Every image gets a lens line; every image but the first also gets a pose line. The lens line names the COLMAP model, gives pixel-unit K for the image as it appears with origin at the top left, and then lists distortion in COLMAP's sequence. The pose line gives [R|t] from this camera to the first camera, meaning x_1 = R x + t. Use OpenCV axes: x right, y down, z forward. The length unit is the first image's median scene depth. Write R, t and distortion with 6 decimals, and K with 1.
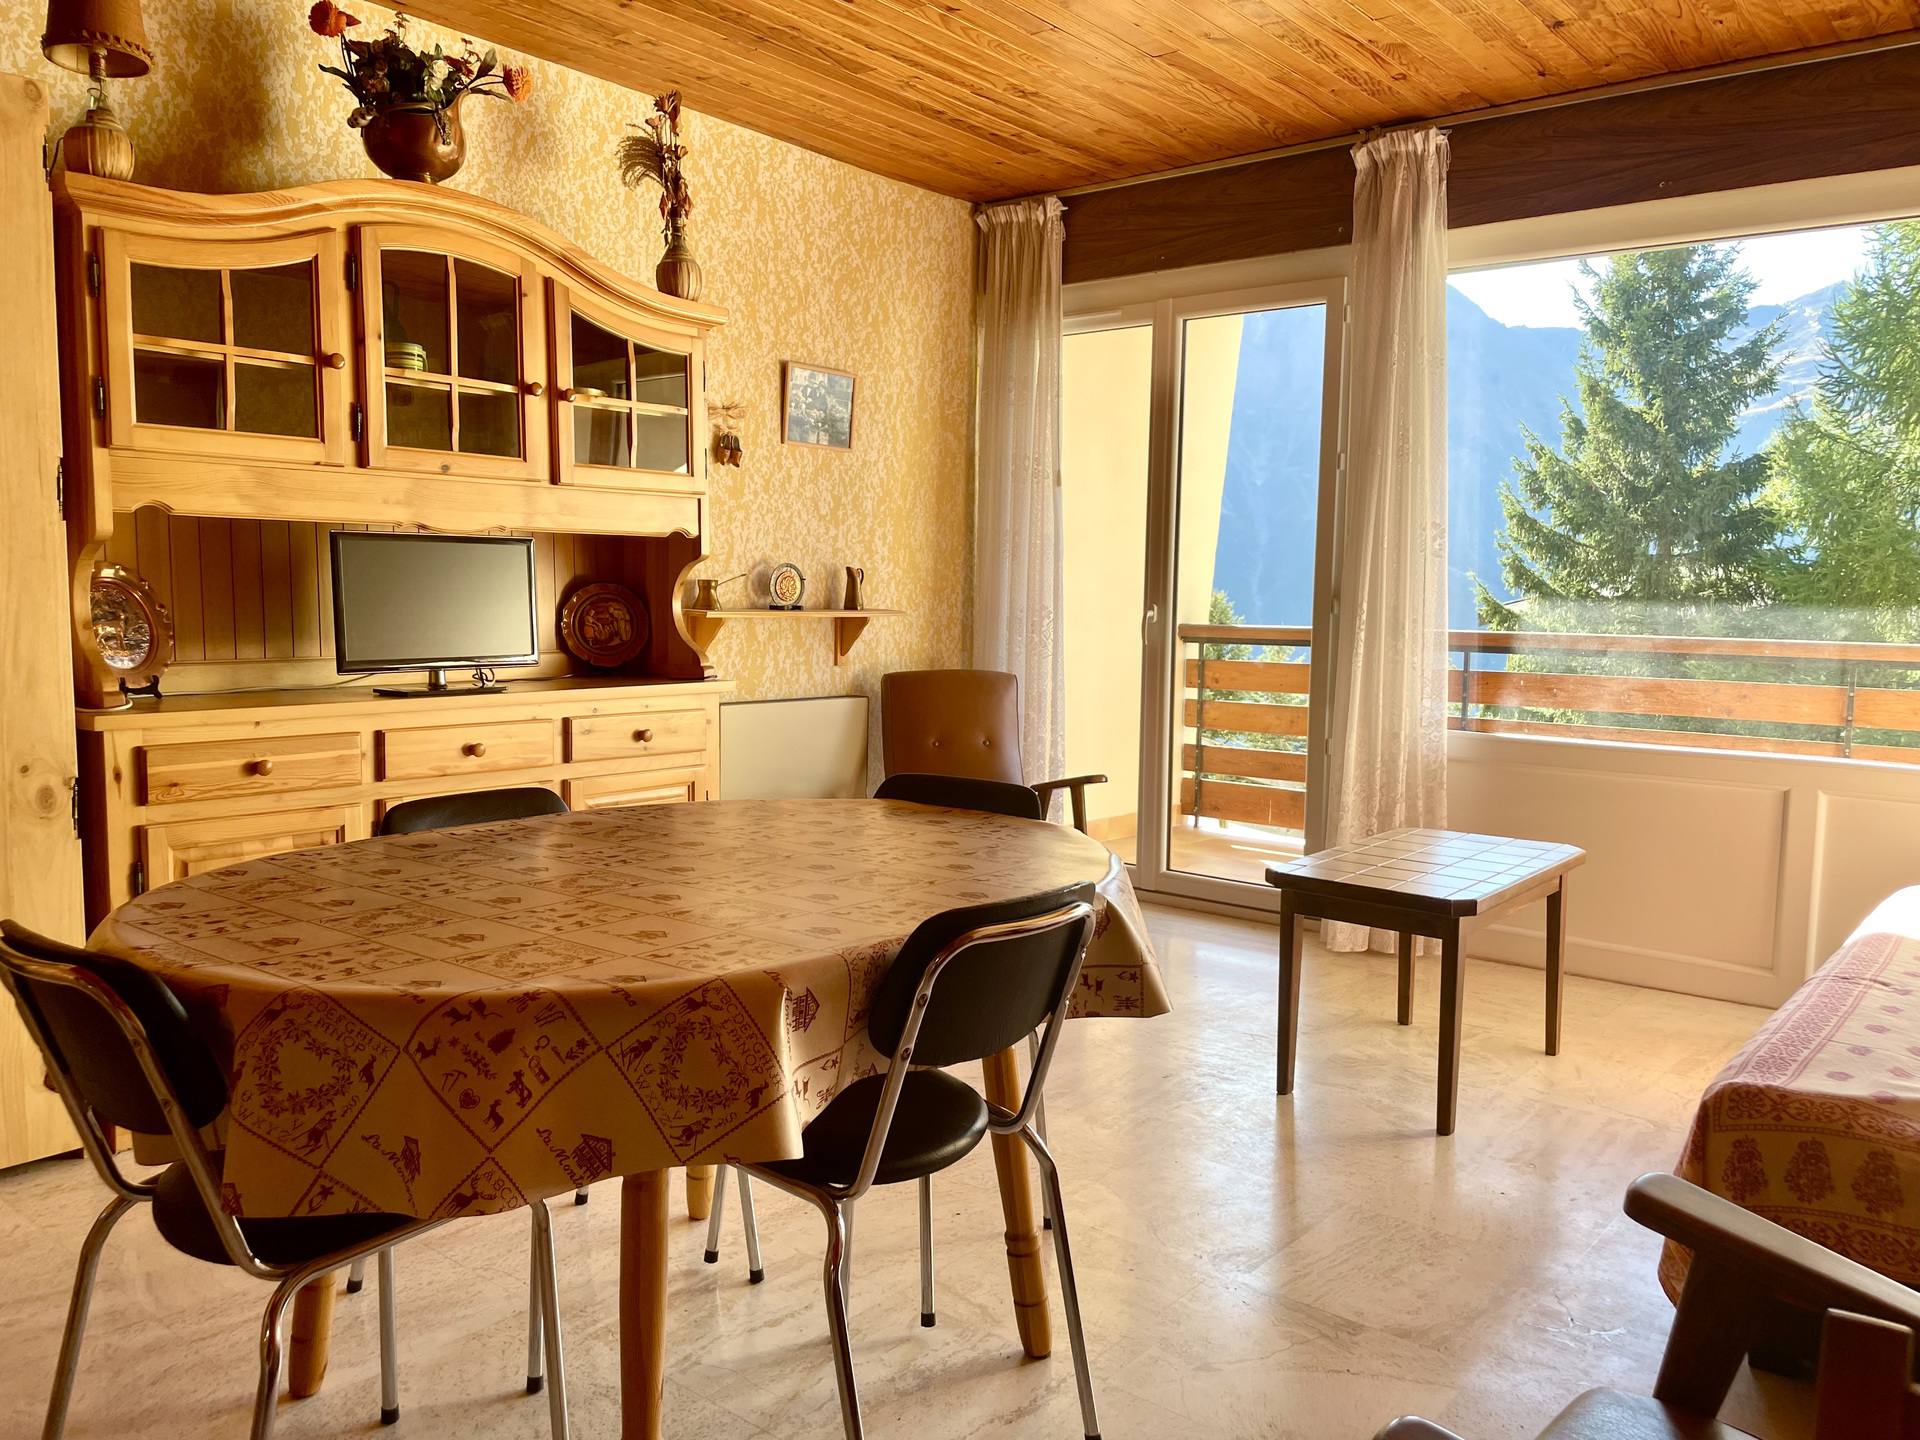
lens RADIAL K [[1448.6, 0, 971.9], [0, 1448.6, 719.1], [0, 0, 1]] dist [0.089836, -0.113683]
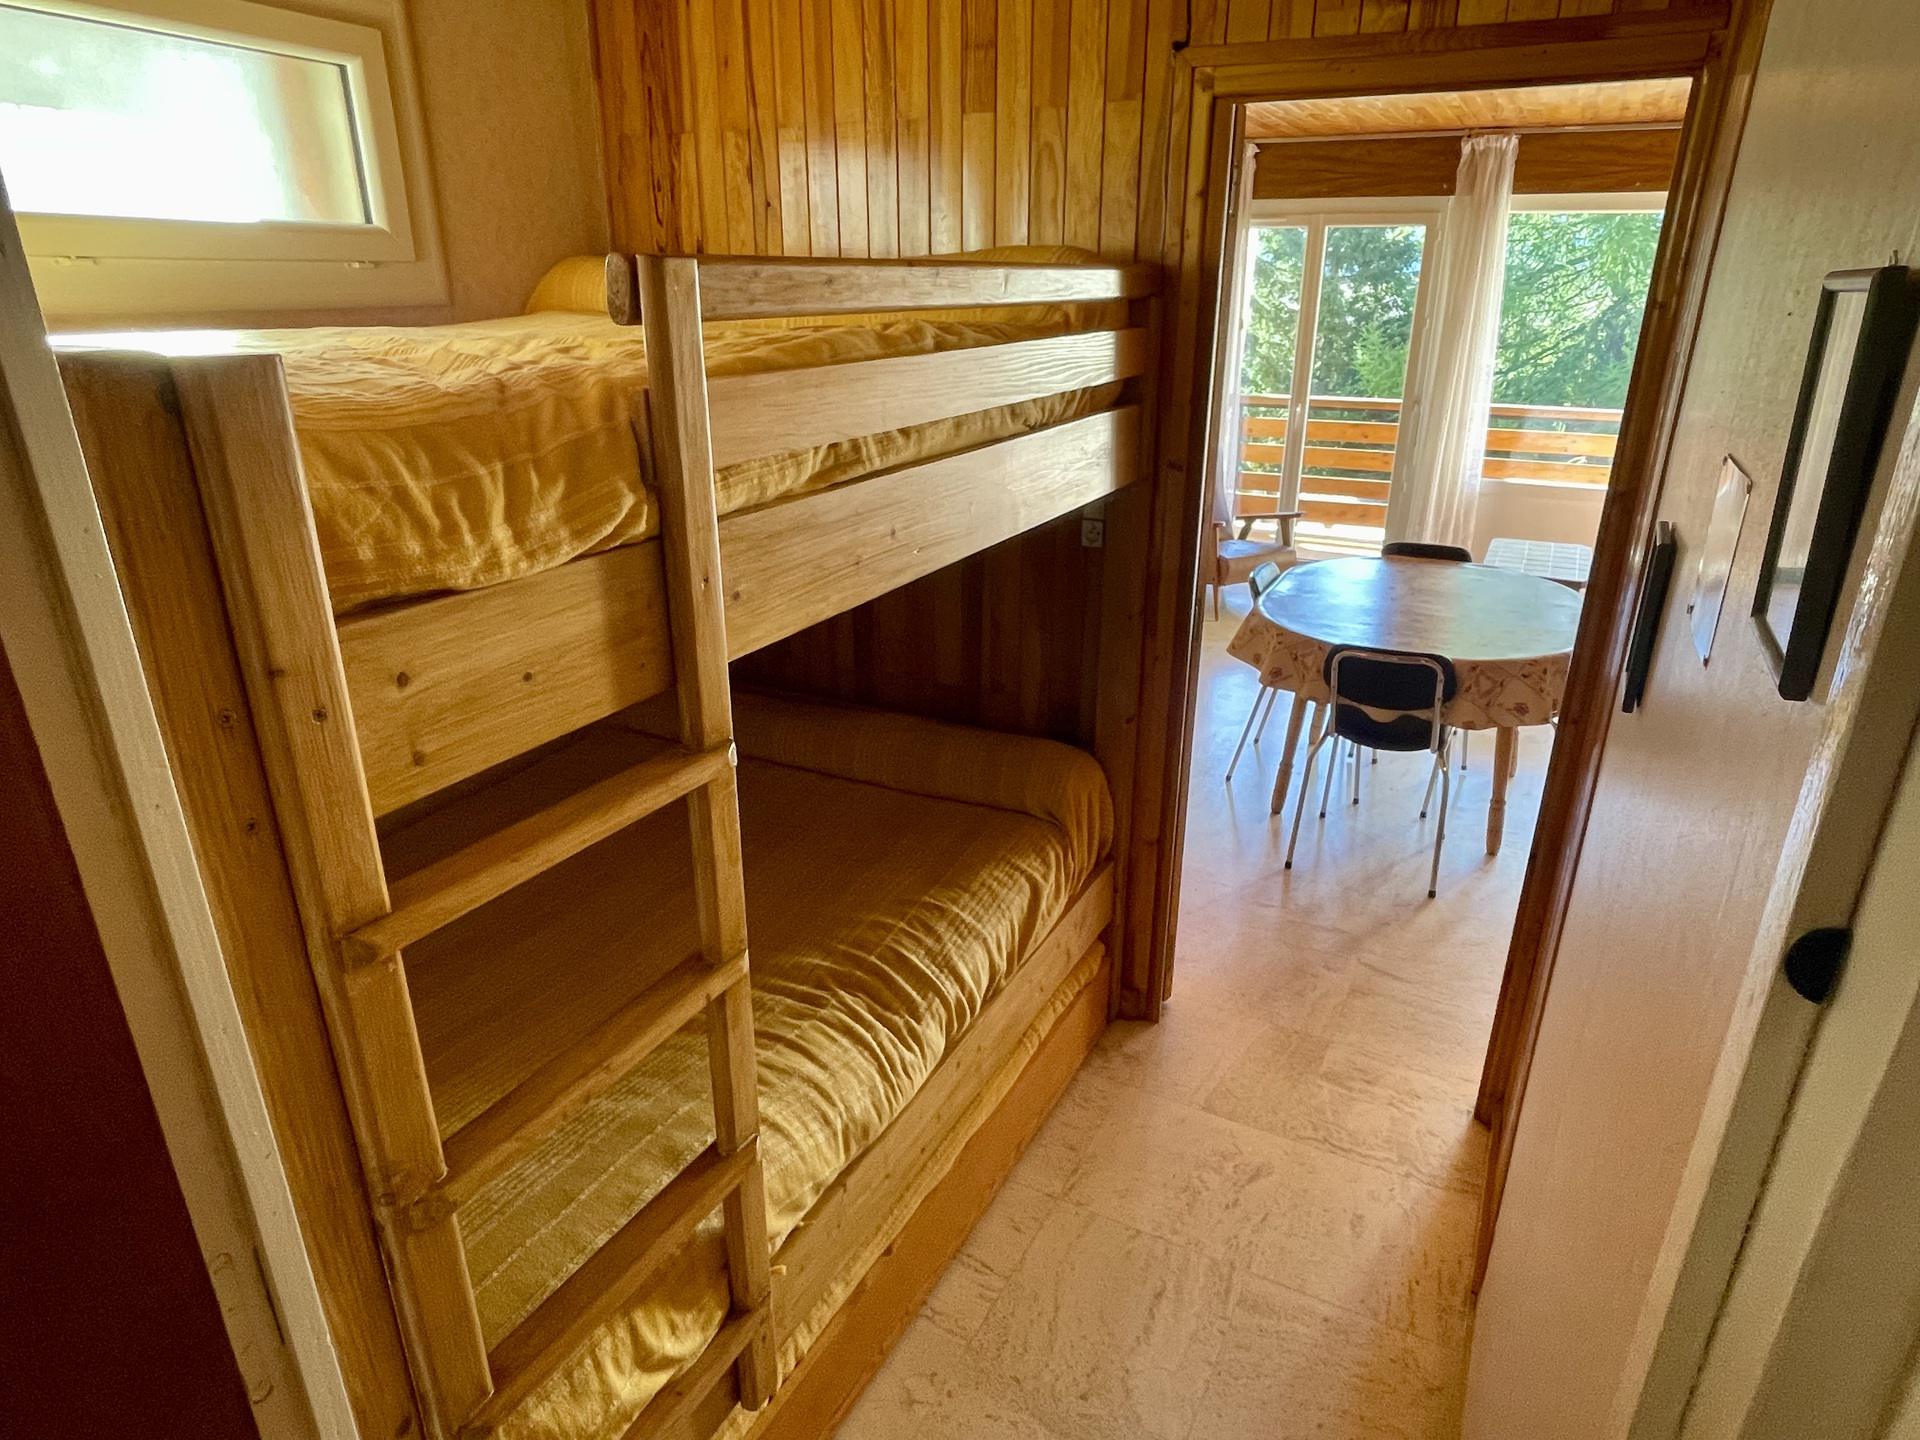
lens RADIAL K [[1144.2, 0, 965.5], [0, 1144.2, 728.7], [0, 0, 1]] dist [-0.007480, -0.002571]
pose [[0.978385, -0.086809, 0.187688, -0.117348], [0.030066, 0.957691, 0.286223, -0.023385], [-0.204594, -0.274394, 0.939601, -0.062879]]
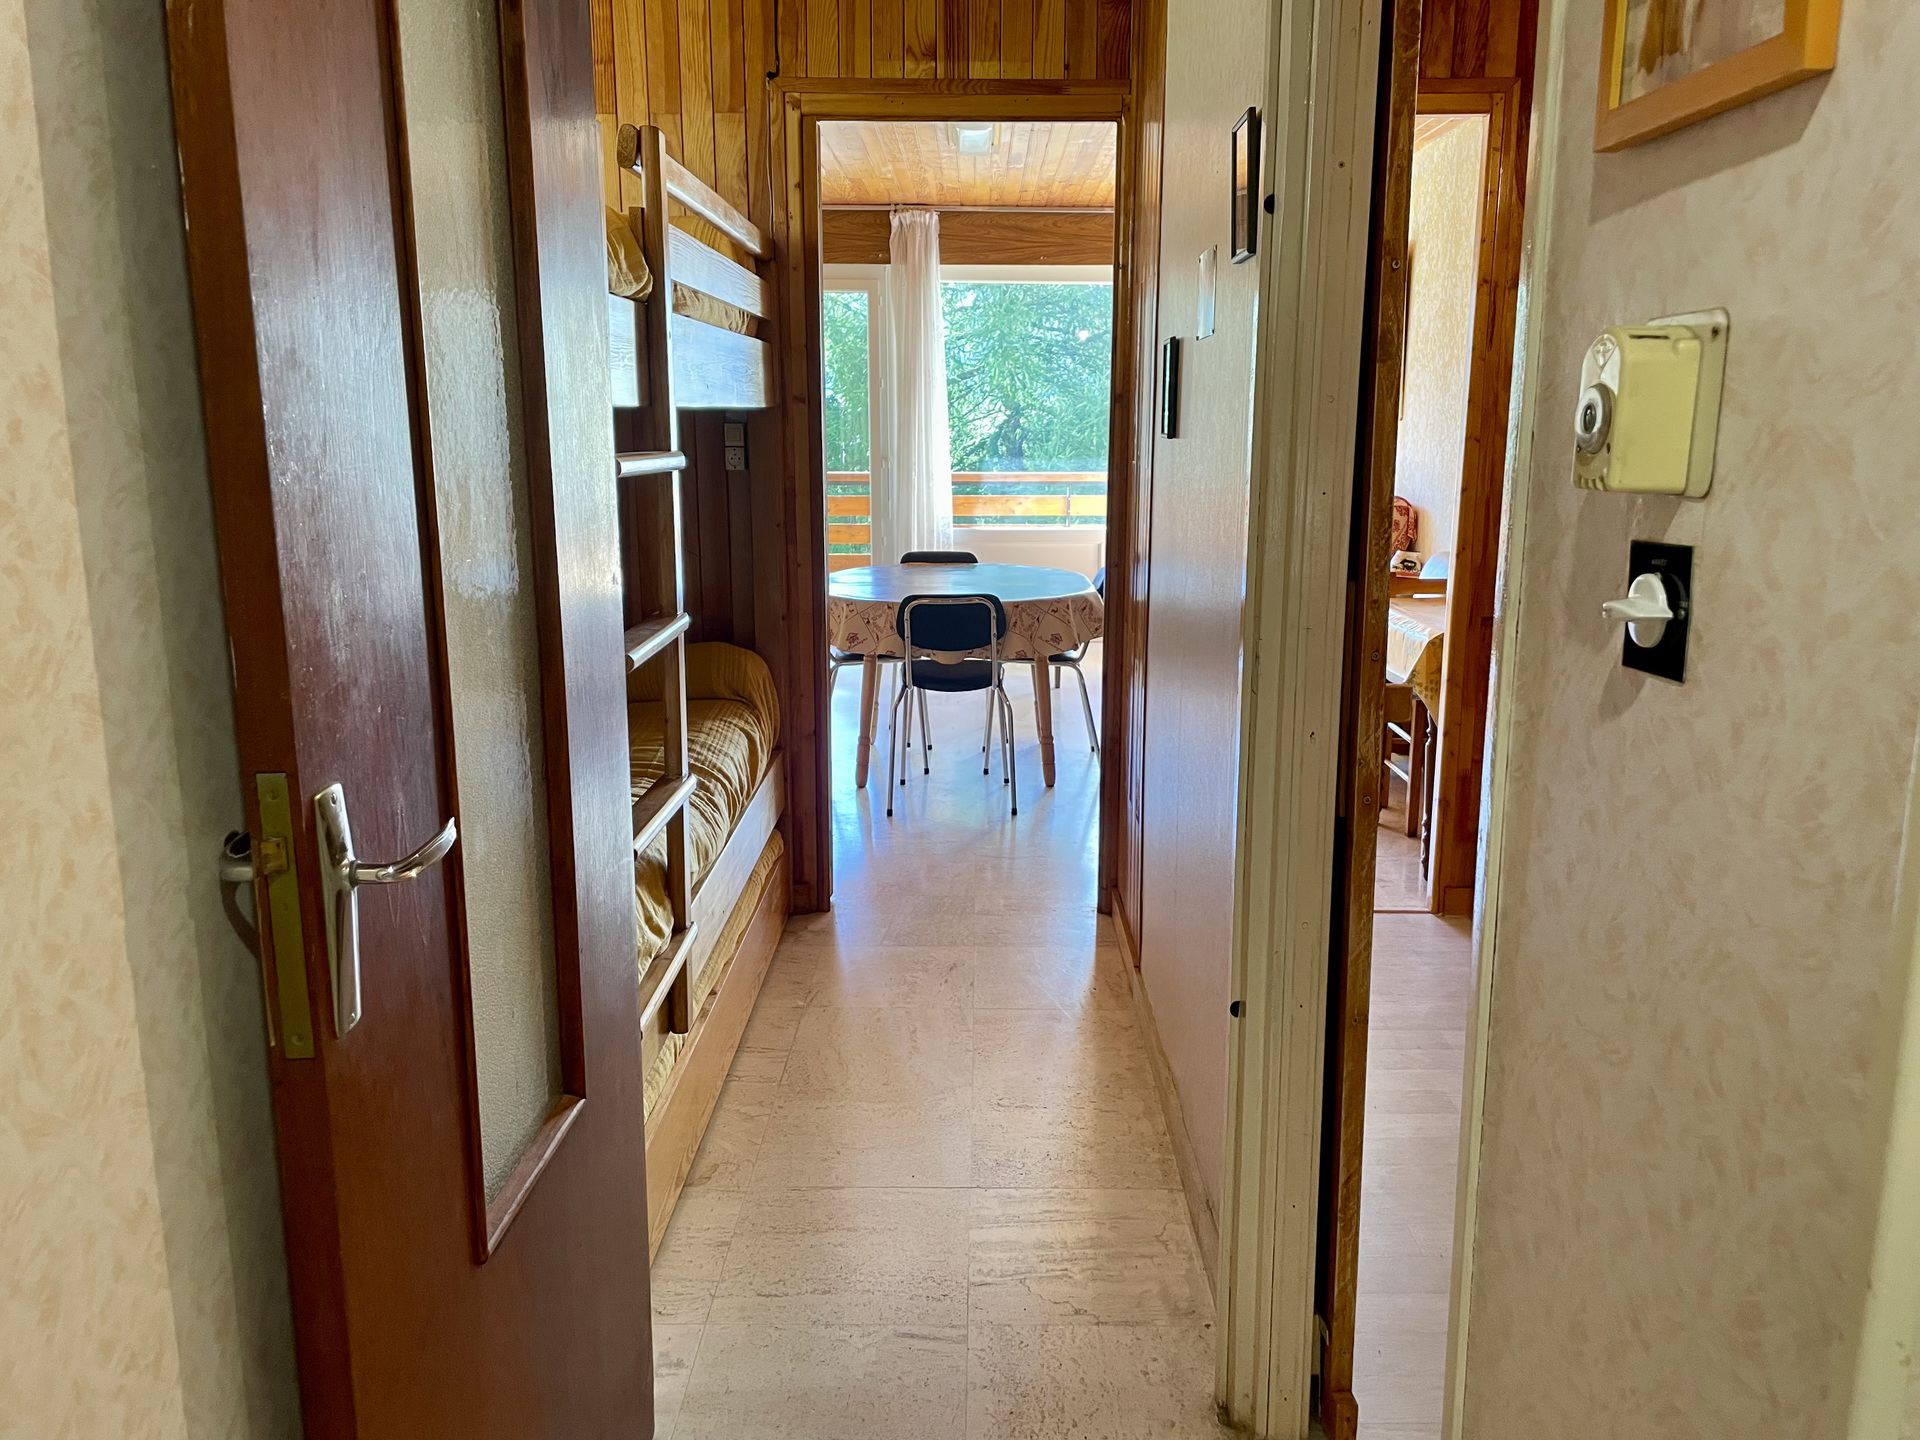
lens RADIAL K [[1467.0, 0, 988.2], [0, 1467.0, 713.1], [0, 0, 1]] dist [0.087209, -0.123962]
pose [[0.769415, -0.138745, 0.623498, -0.168397], [0.066315, 0.988200, 0.138067, -0.002670], [-0.635297, -0.064883, 0.769538, -0.105053]]
